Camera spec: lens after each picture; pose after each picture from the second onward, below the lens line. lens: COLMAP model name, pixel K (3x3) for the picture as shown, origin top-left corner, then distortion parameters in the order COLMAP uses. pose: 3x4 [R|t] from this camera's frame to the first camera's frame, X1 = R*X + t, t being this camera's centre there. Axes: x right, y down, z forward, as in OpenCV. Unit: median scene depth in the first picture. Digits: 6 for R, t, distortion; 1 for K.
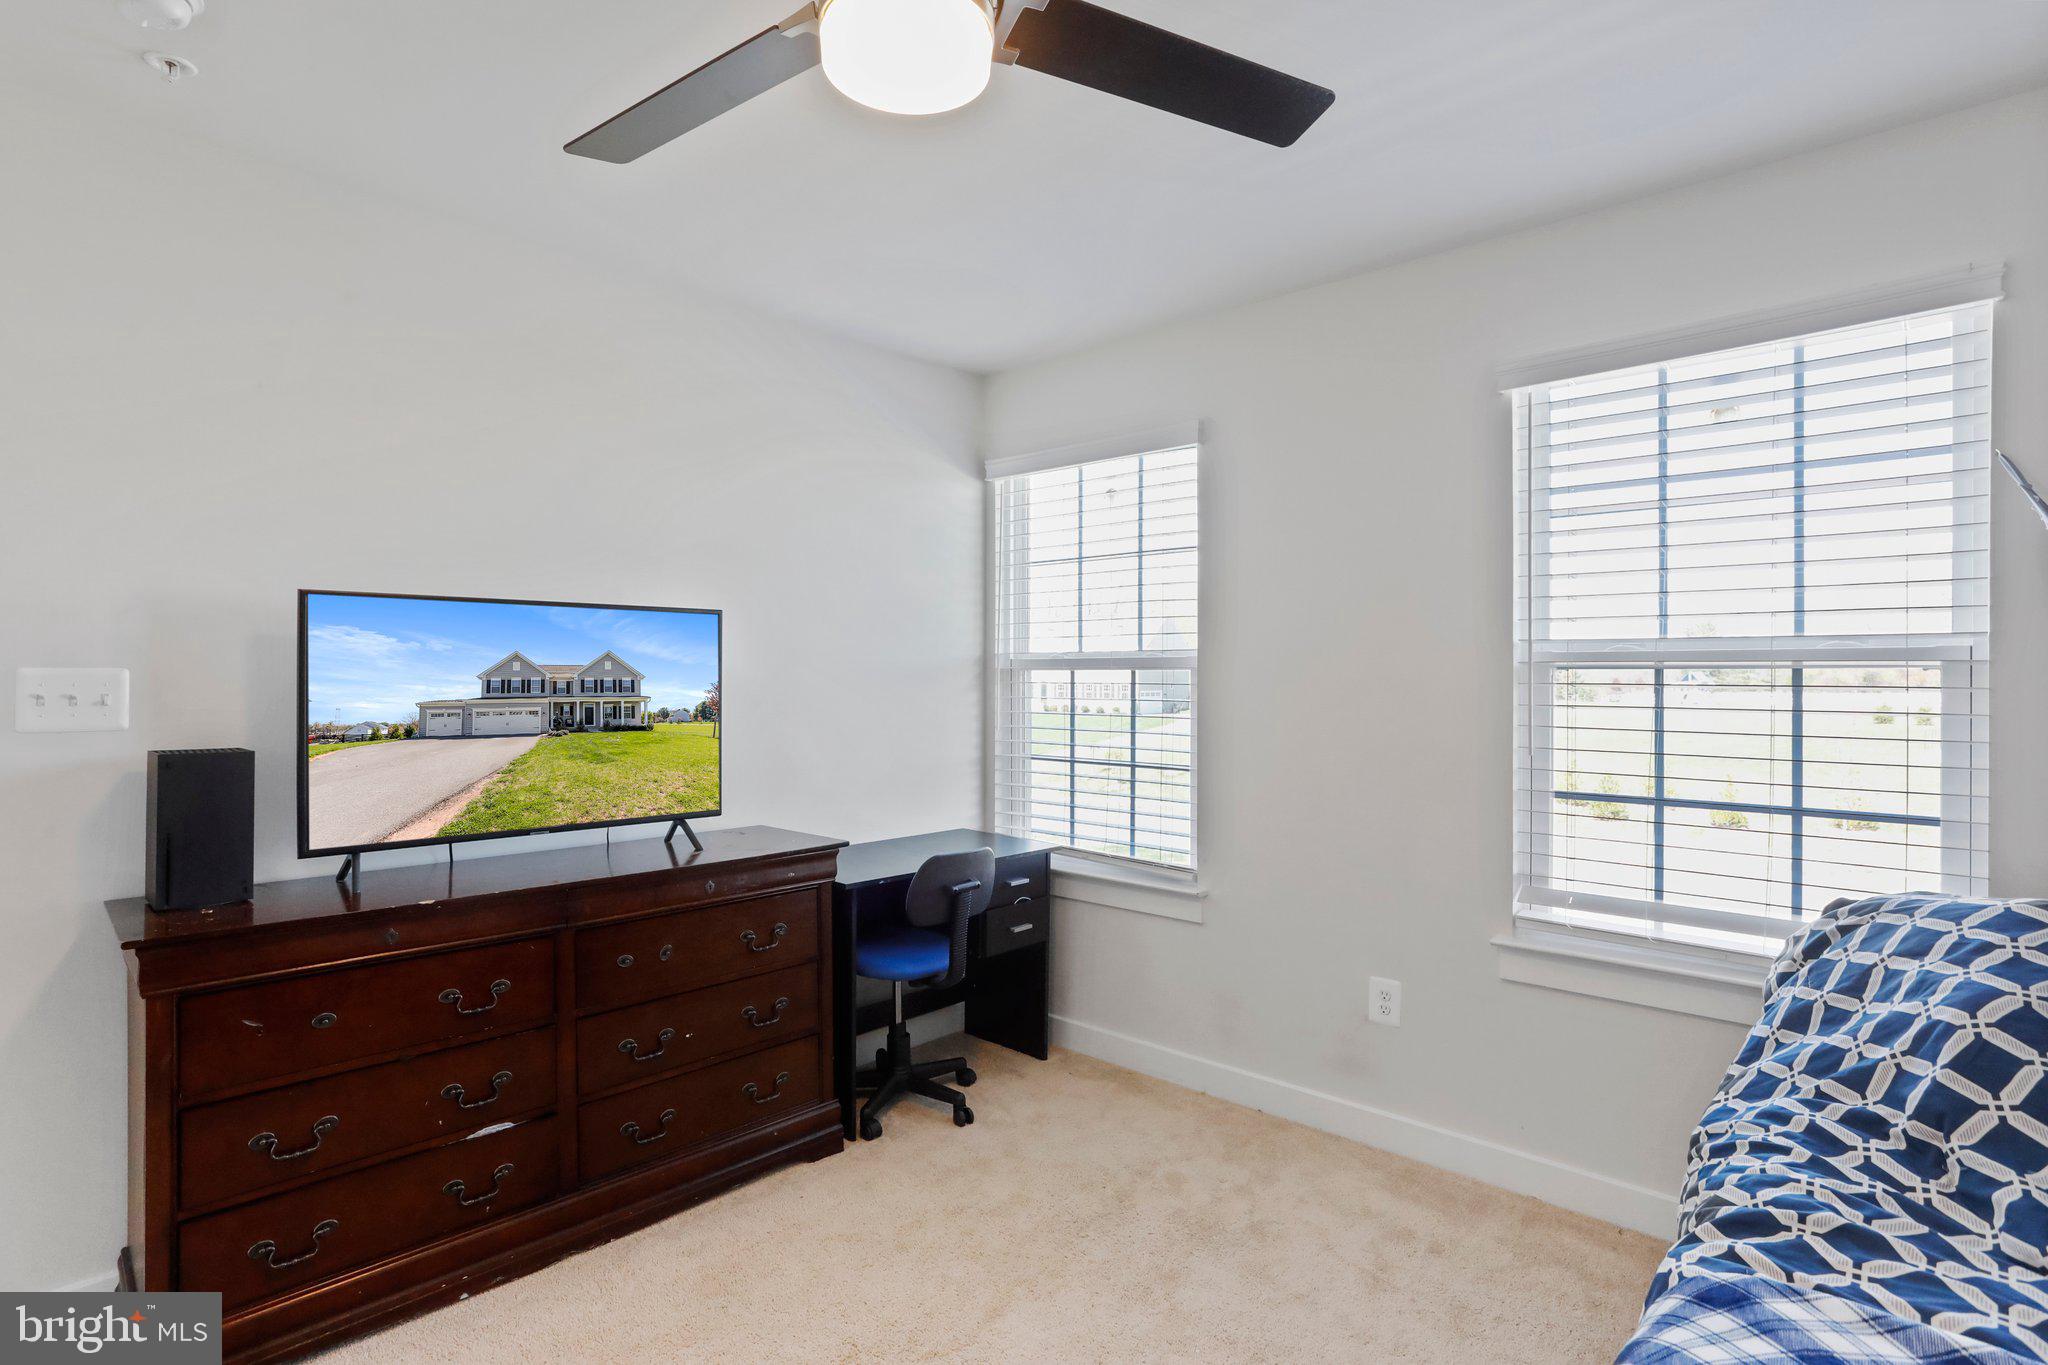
lens RADIAL K [[1042.2, 0, 1024.0], [0, 1042.2, 682.5], [0, 0, 1]] dist [-0.002099, 0.000235]
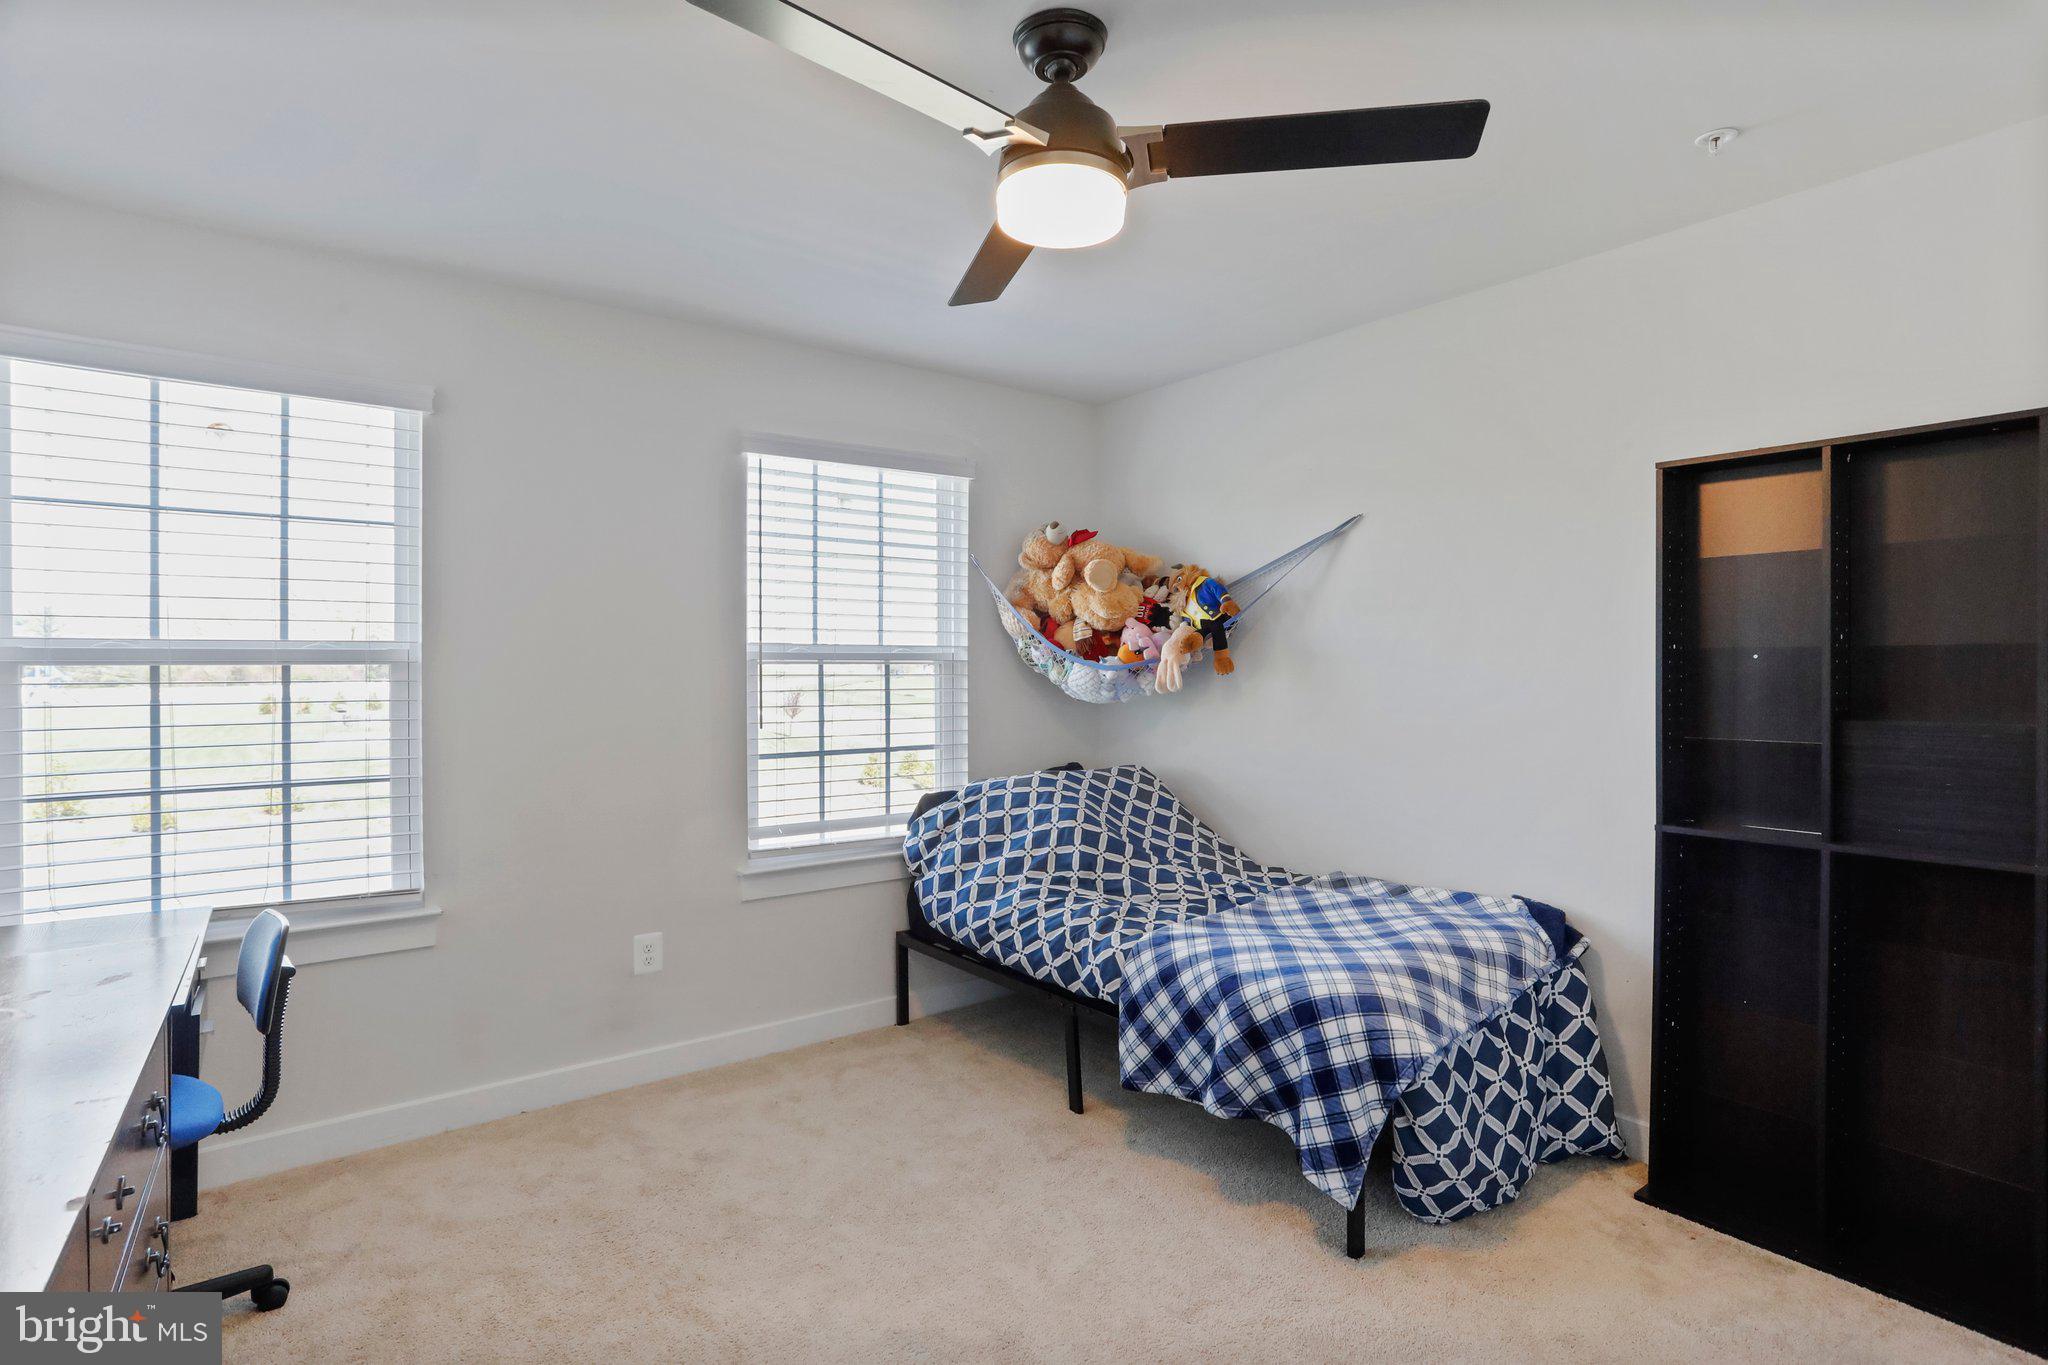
lens RADIAL K [[1034.4, 0, 1028.4], [0, 1034.4, 657.5], [0, 0, 1]] dist [-0.017742, 0.000320]
pose [[0.183697, 0.009971, 0.982932, -0.753156], [0.010476, 0.999872, -0.012101, -0.001939], [-0.982927, 0.012520, 0.183569, 0.406089]]
